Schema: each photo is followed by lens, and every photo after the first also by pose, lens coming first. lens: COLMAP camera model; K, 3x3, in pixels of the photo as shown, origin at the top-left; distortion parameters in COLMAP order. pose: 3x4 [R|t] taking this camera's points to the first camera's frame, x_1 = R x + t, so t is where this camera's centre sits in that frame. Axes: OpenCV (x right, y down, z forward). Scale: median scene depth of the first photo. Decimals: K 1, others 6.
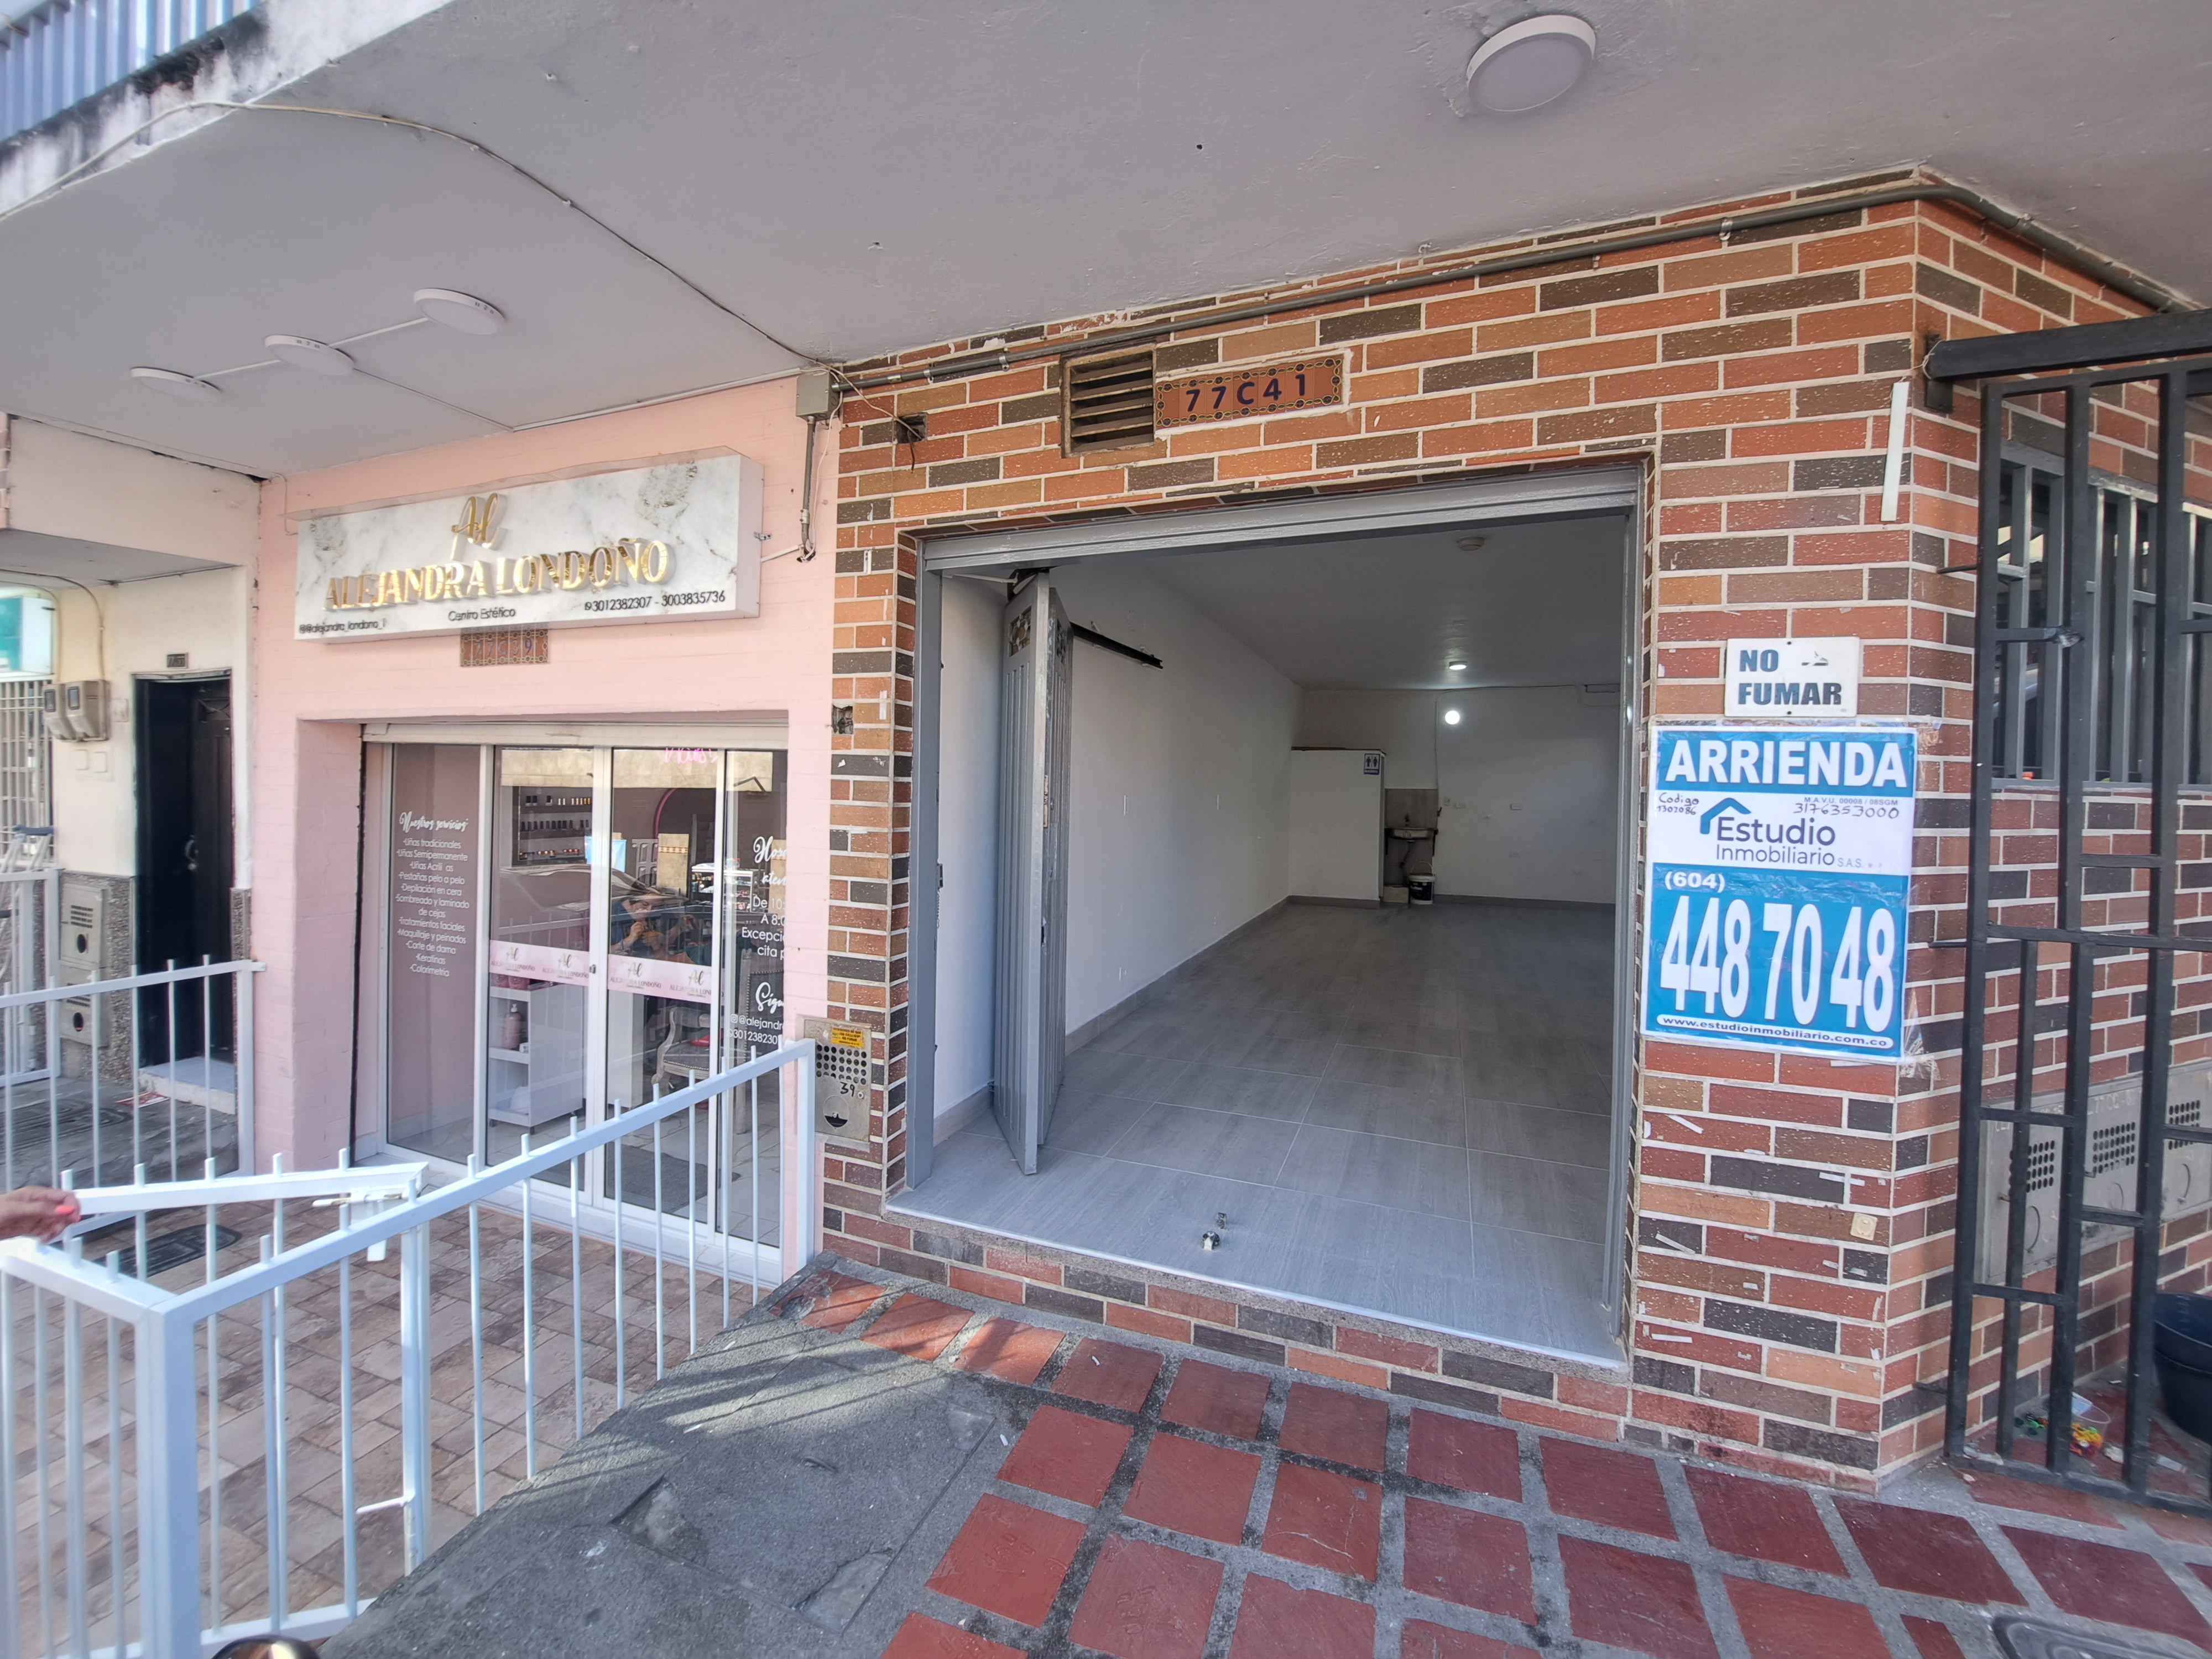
lens RADIAL K [[885.6, 0, 1105.5], [0, 885.6, 795.9], [0, 0, 1]] dist [-0.020481, 0.000467]
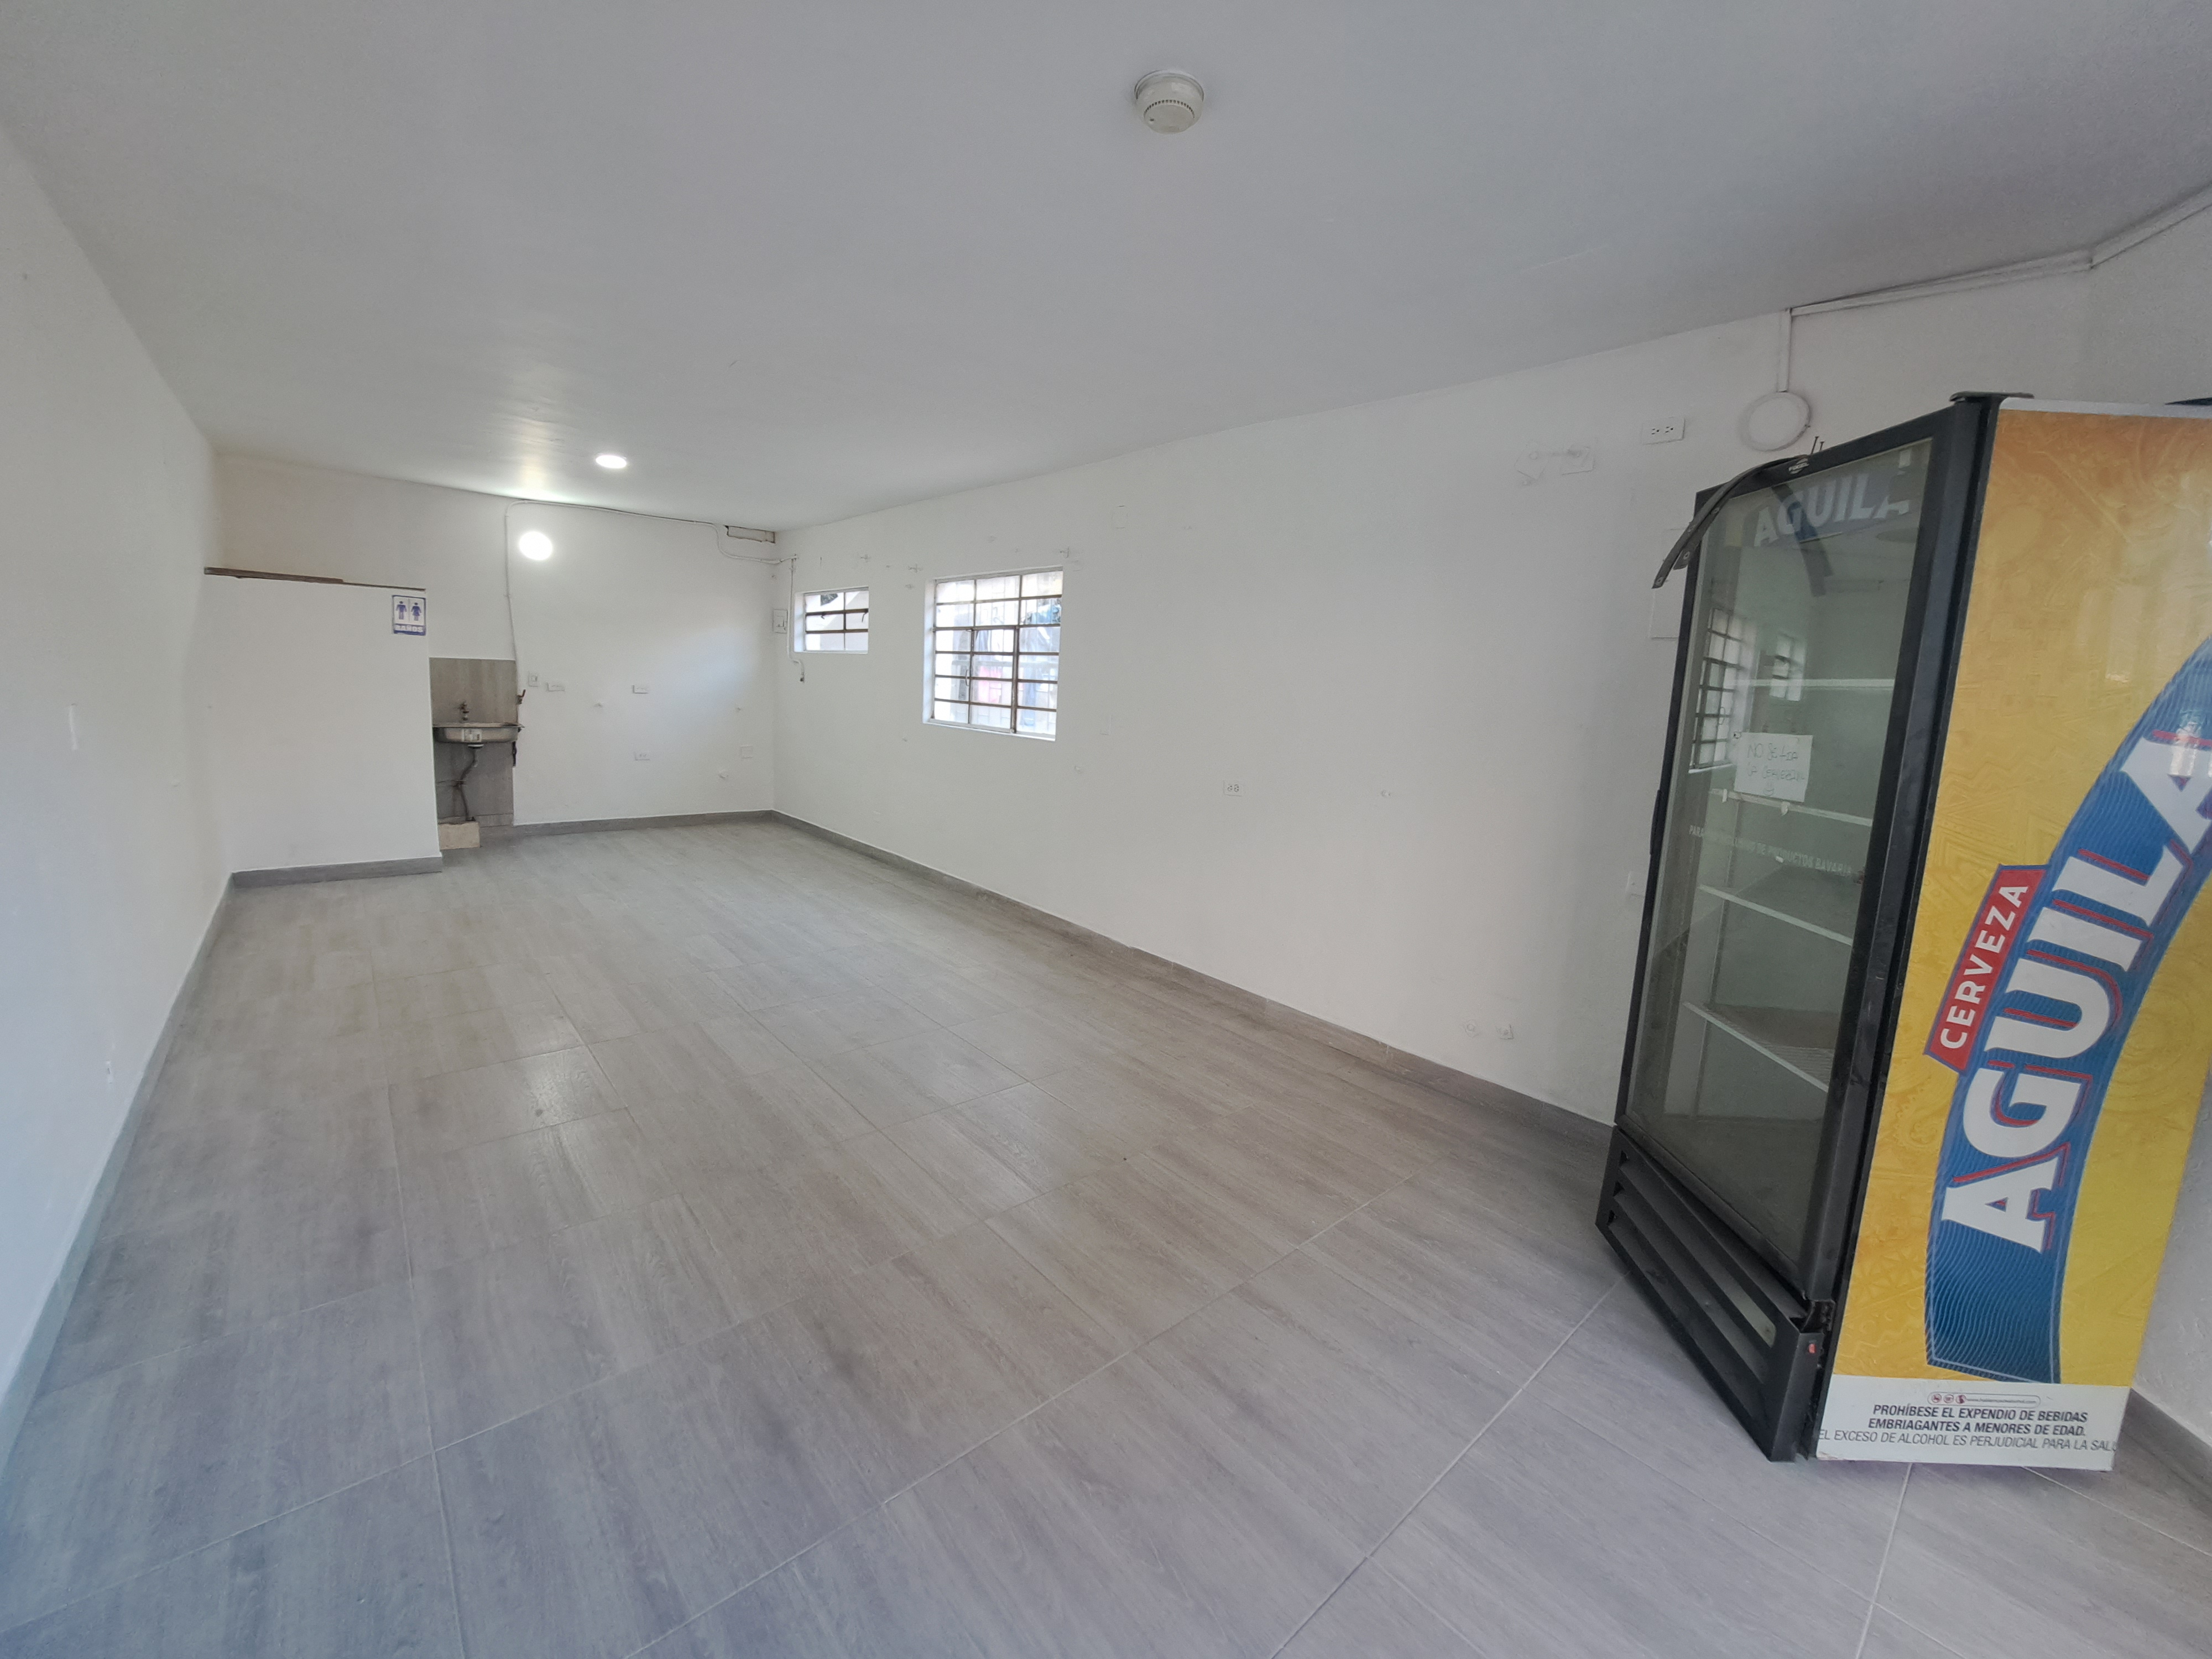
lens RADIAL K [[885.6, 0, 1105.5], [0, 885.6, 795.9], [0, 0, 1]] dist [-0.020481, 0.000467]
pose [[0.468355, -0.111435, 0.876485, 0.074101], [-0.036790, 0.988695, 0.145360, -0.091392], [-0.882774, -0.100326, 0.458960, 1.641325]]
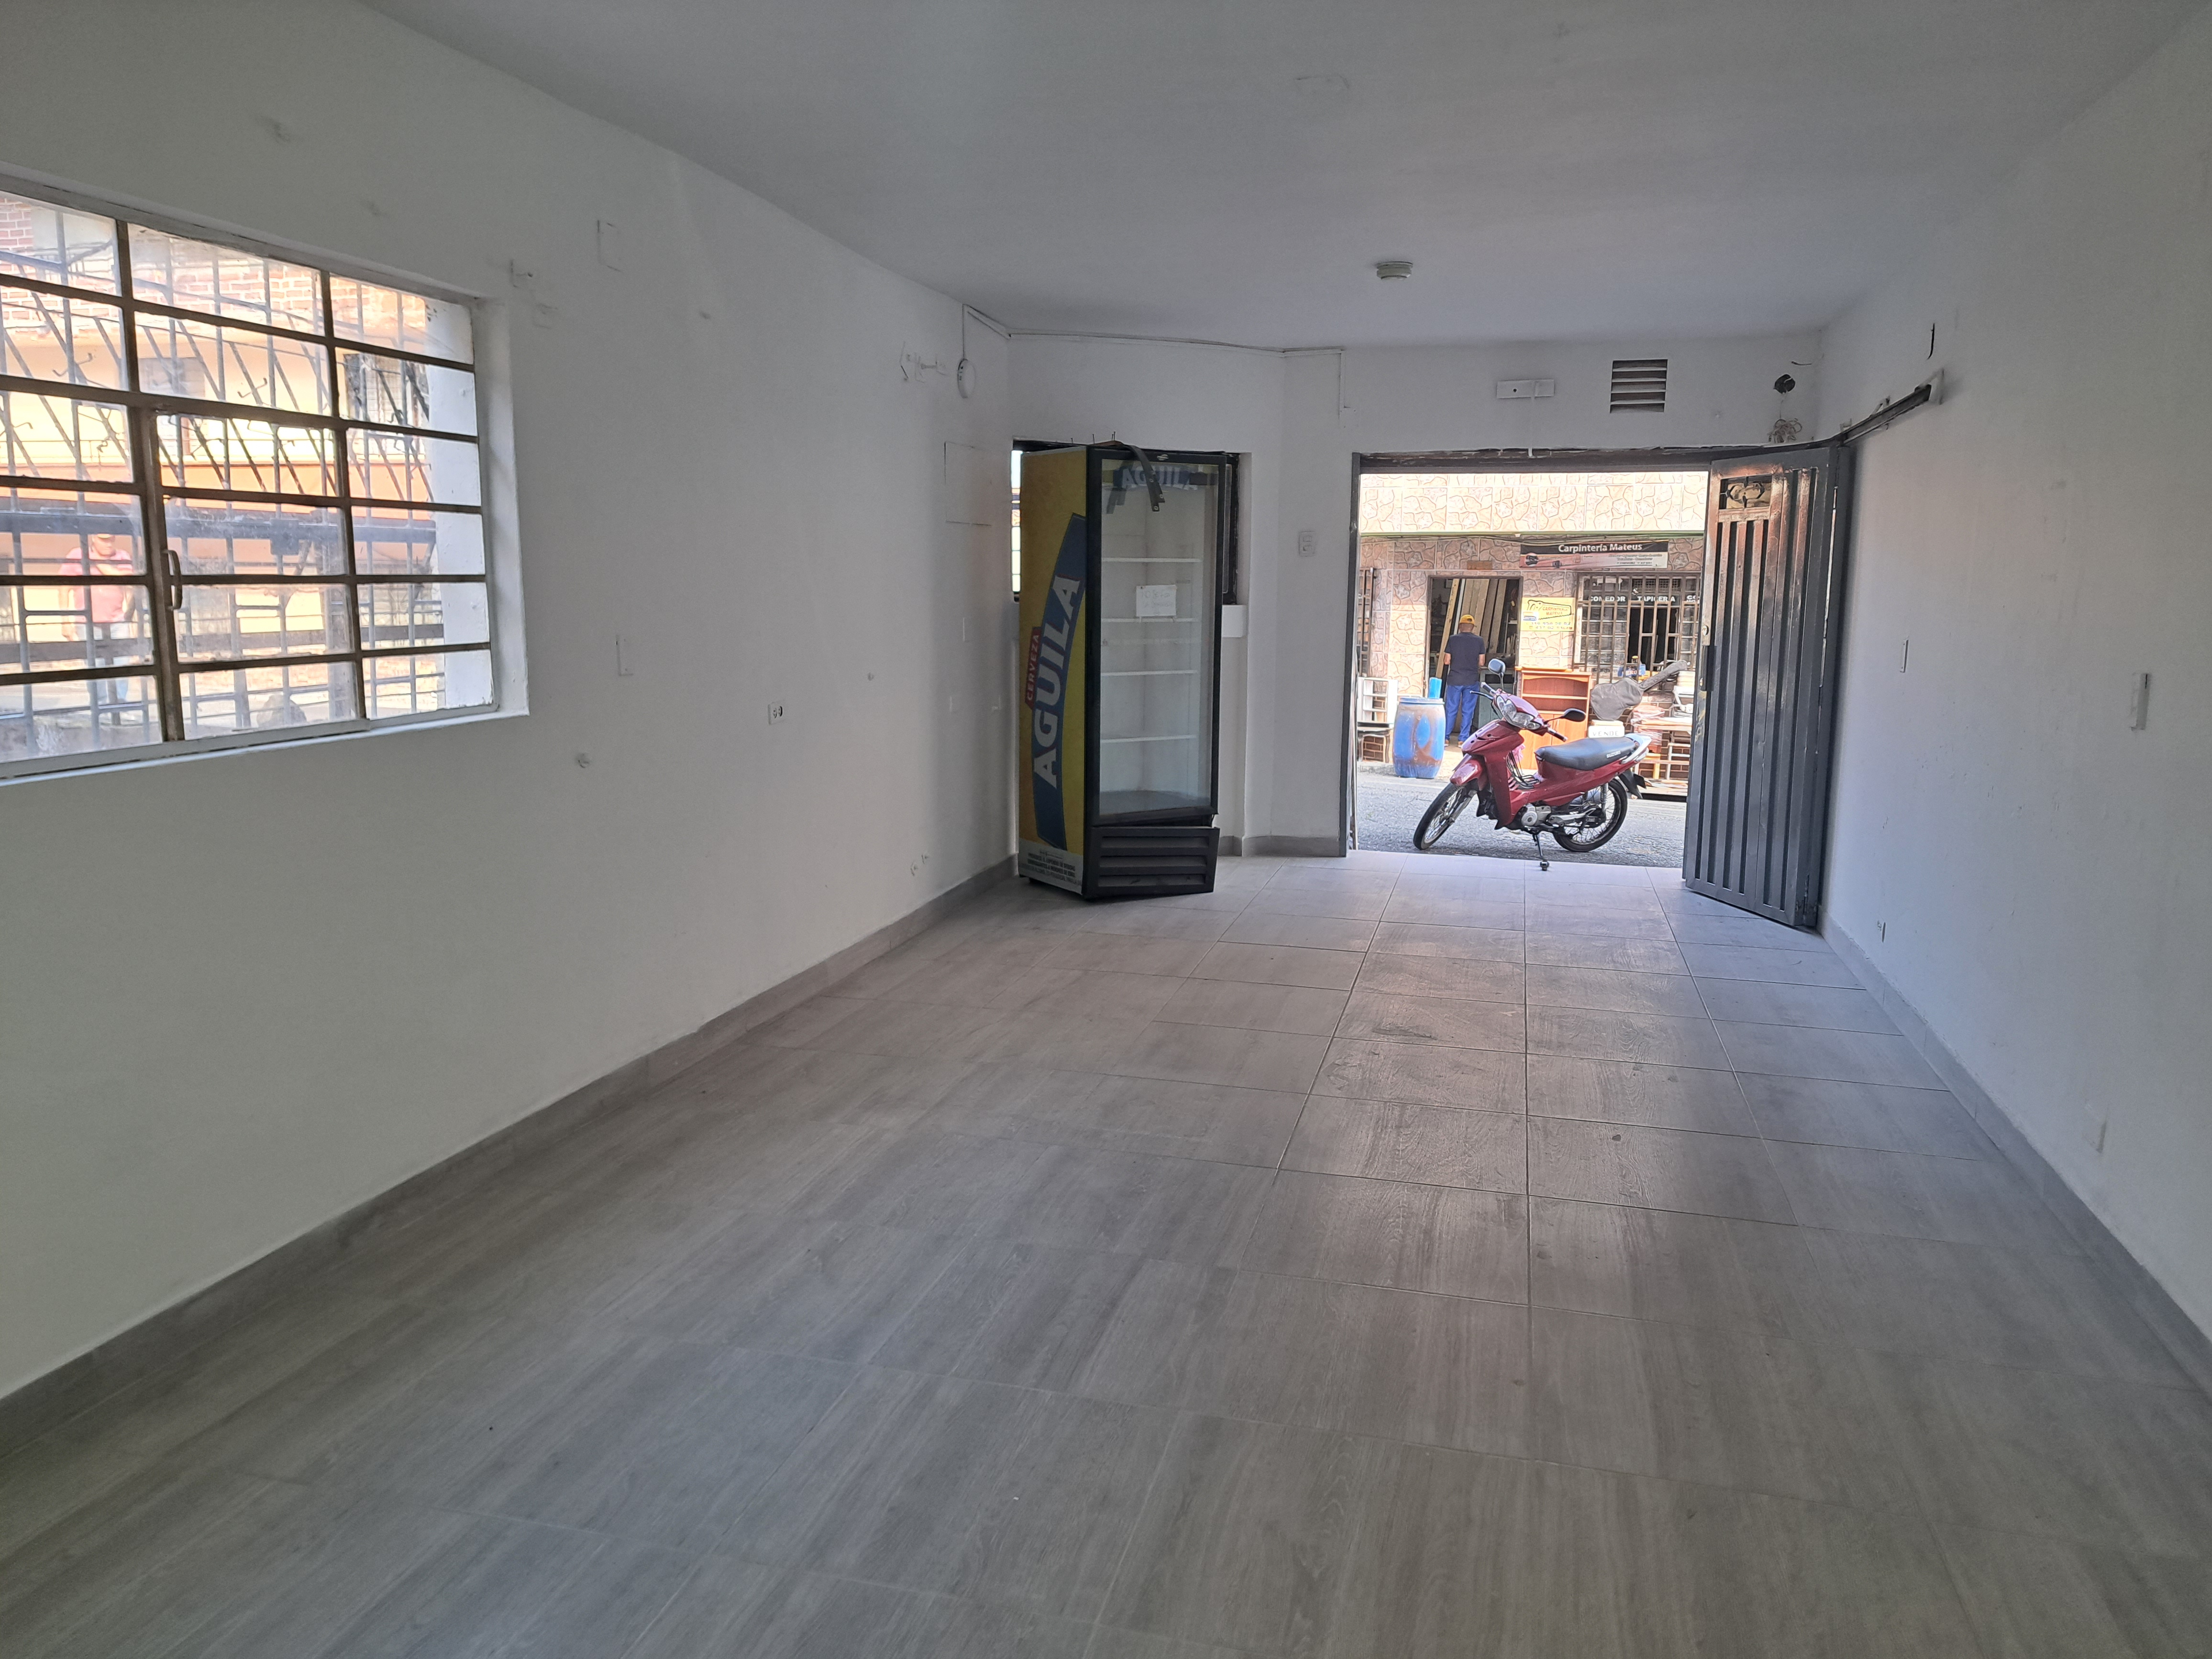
lens RADIAL K [[1583.6, 0, 1102.7], [0, 1583.6, 809.4], [0, 0, 1]] dist [0.095168, -0.124575]
pose [[-0.993062, -0.013693, -0.116788, 1.598233], [-0.030990, 0.988560, 0.147609, -0.073554], [0.113431, 0.150204, -0.982126, 4.663215]]
